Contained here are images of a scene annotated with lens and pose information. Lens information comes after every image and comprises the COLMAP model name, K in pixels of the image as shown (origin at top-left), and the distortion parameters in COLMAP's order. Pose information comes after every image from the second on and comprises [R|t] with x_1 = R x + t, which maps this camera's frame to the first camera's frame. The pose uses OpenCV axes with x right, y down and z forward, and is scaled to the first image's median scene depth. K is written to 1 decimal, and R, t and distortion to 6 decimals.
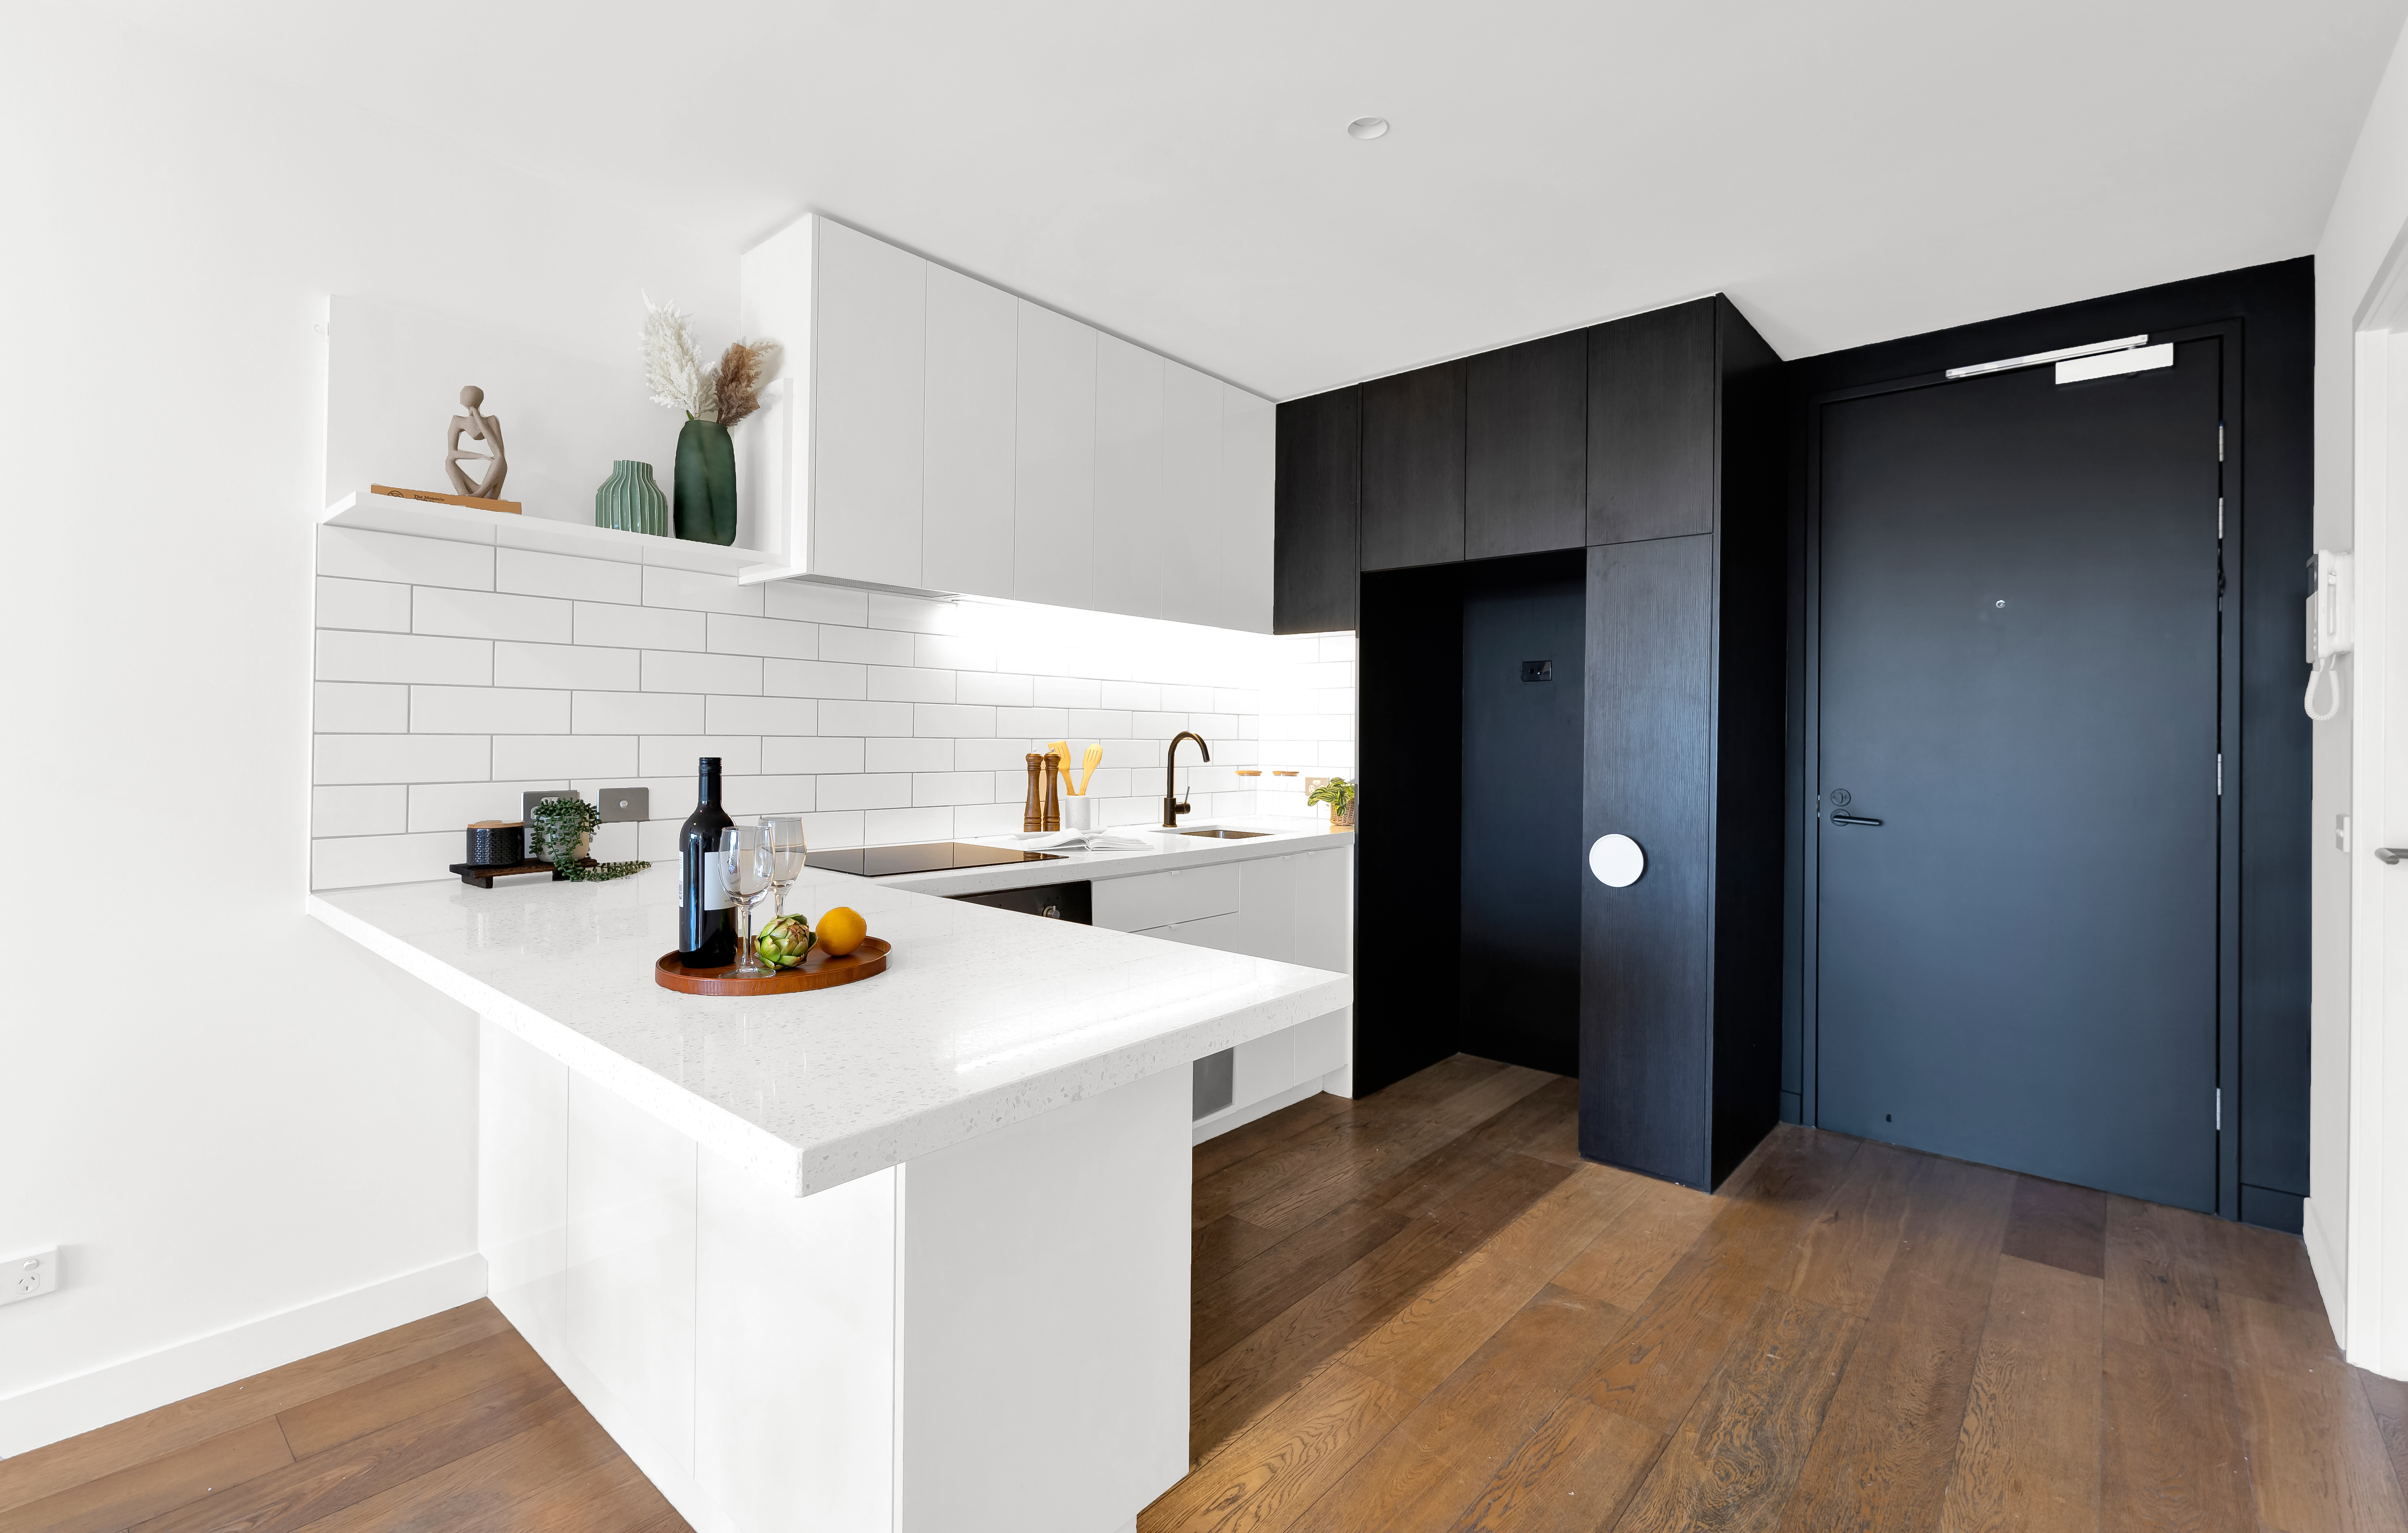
lens RADIAL K [[1067.2, 0, 1200.1], [0, 1067.2, 729.6], [0, 0, 1]] dist [0.000792, -0.000342]
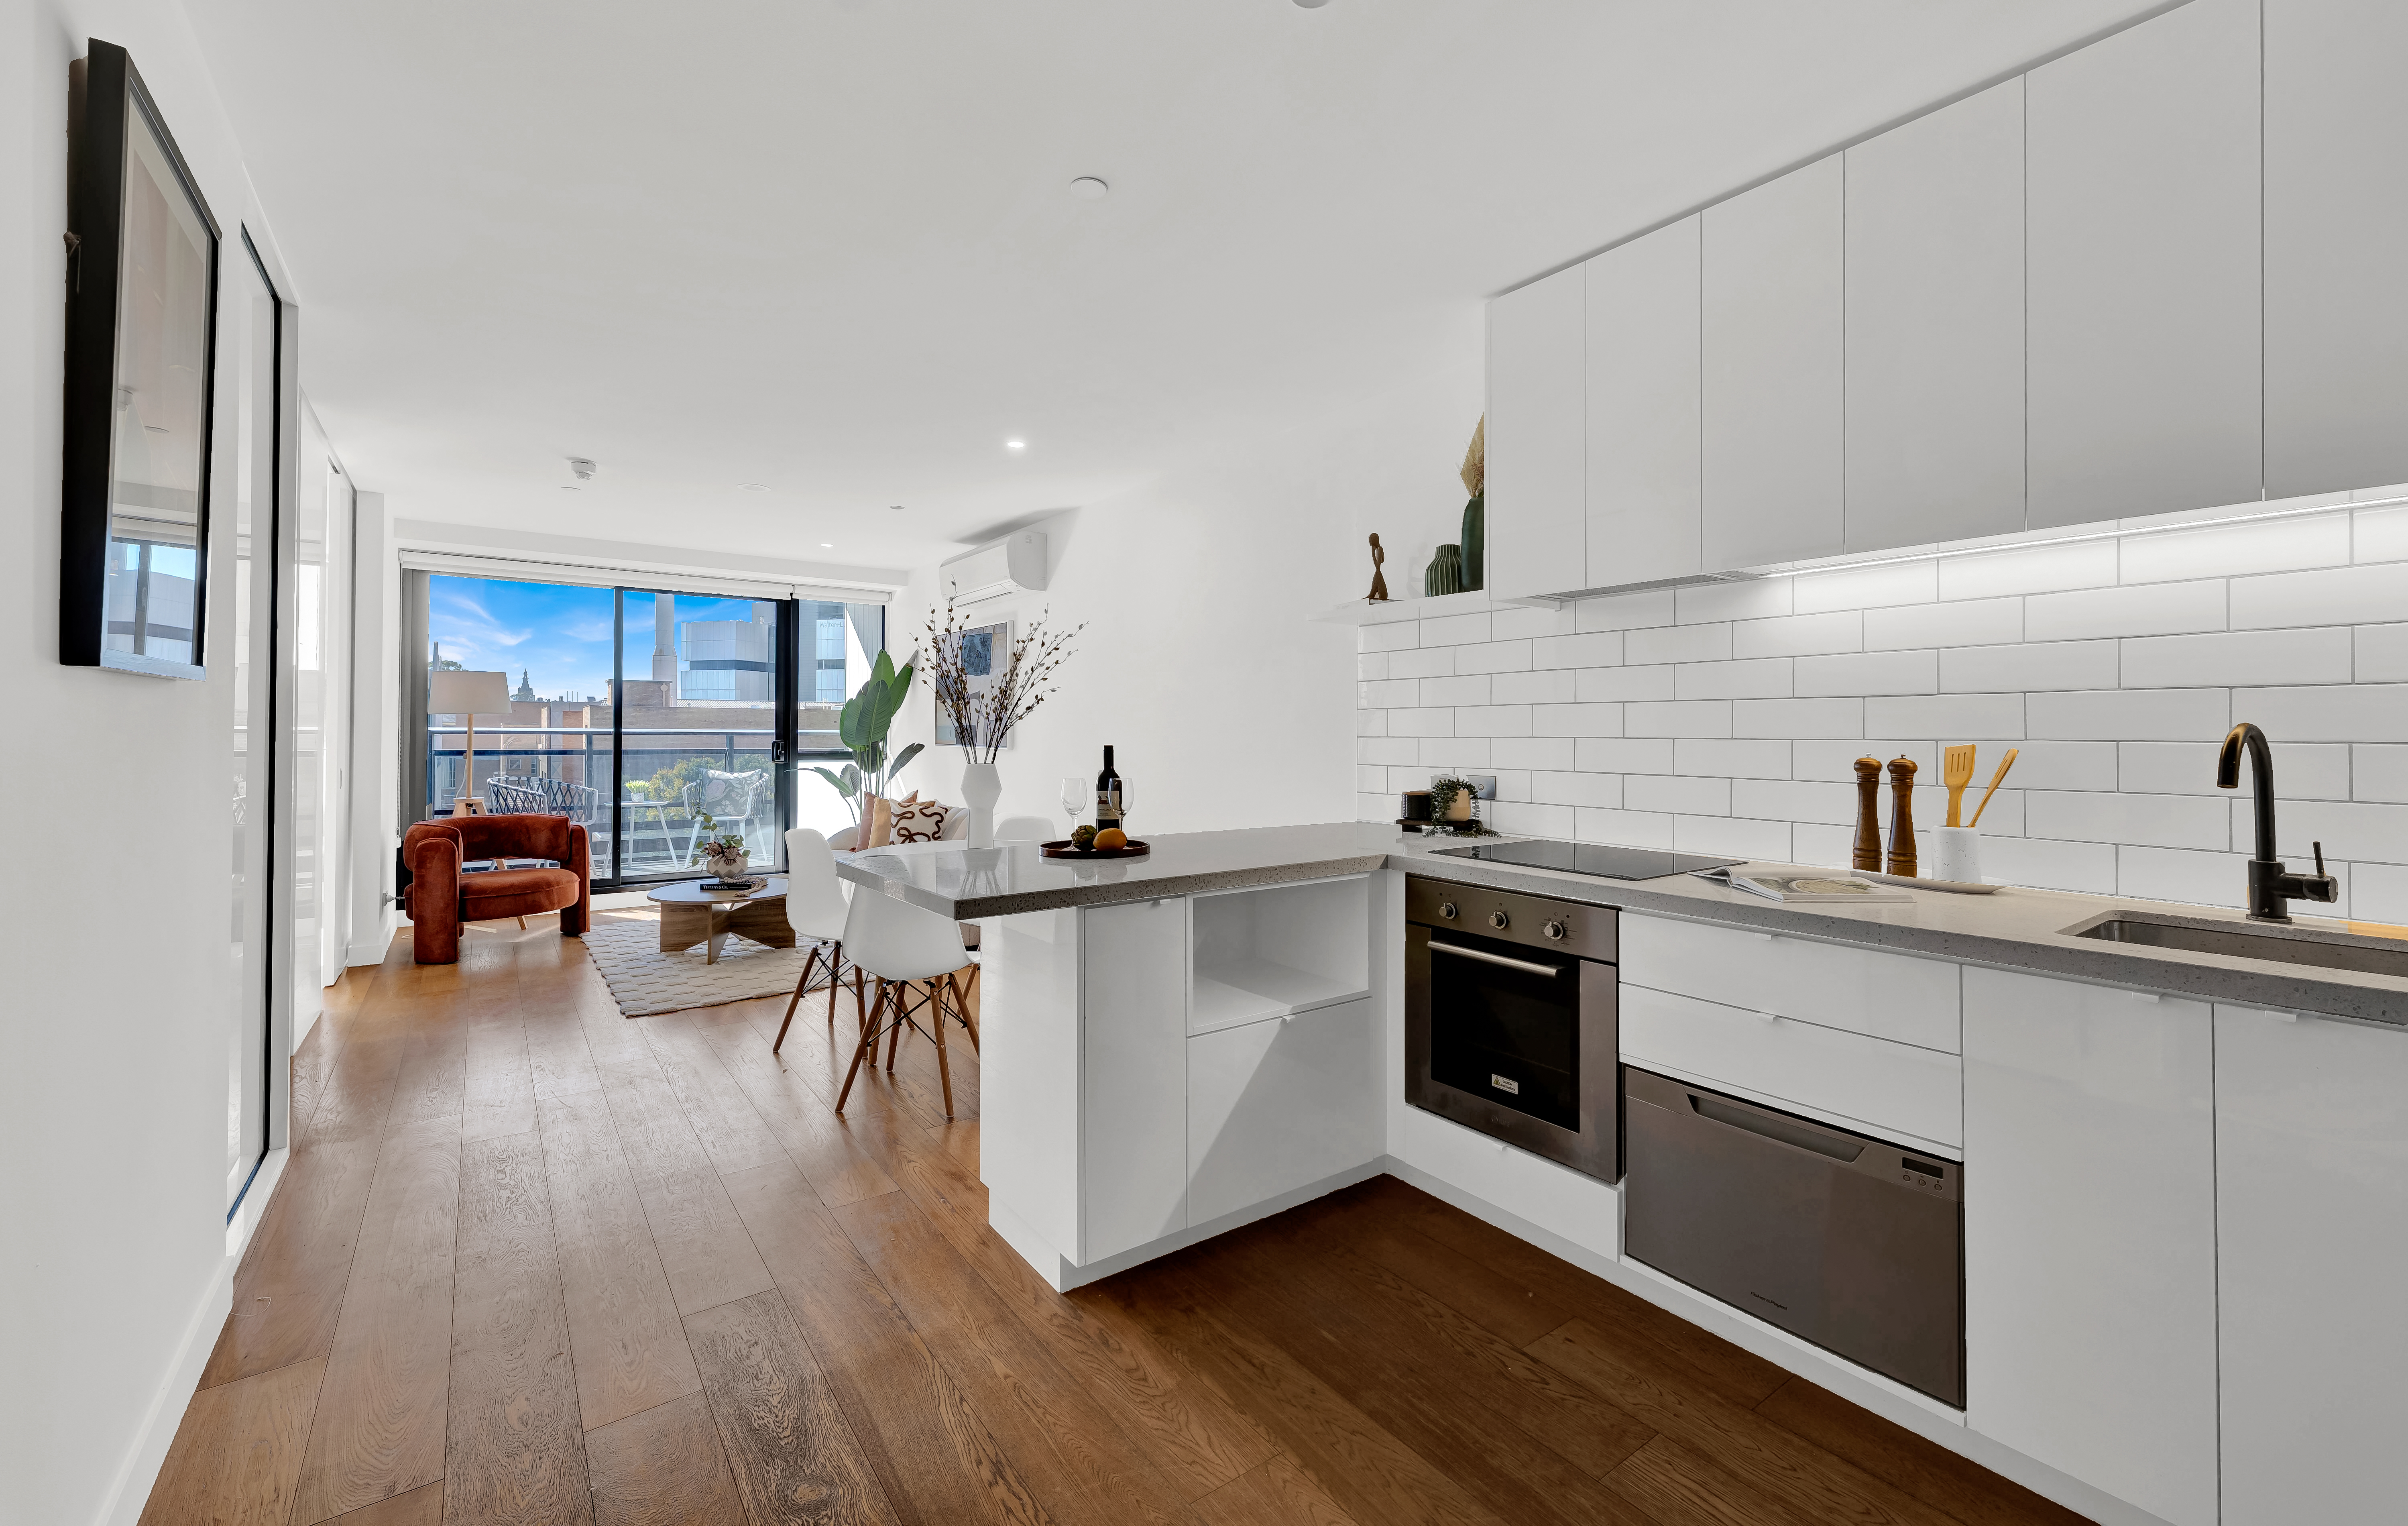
lens RADIAL K [[966.1, 0, 1202.7], [0, 966.1, 727.4], [0, 0, 1]] dist [0.000289, -0.000059]
pose [[-0.220901, -0.017858, -0.975133, 0.672861], [0.001400, 0.999826, -0.018627, 0.013706], [0.975295, -0.005480, -0.220838, 0.818834]]
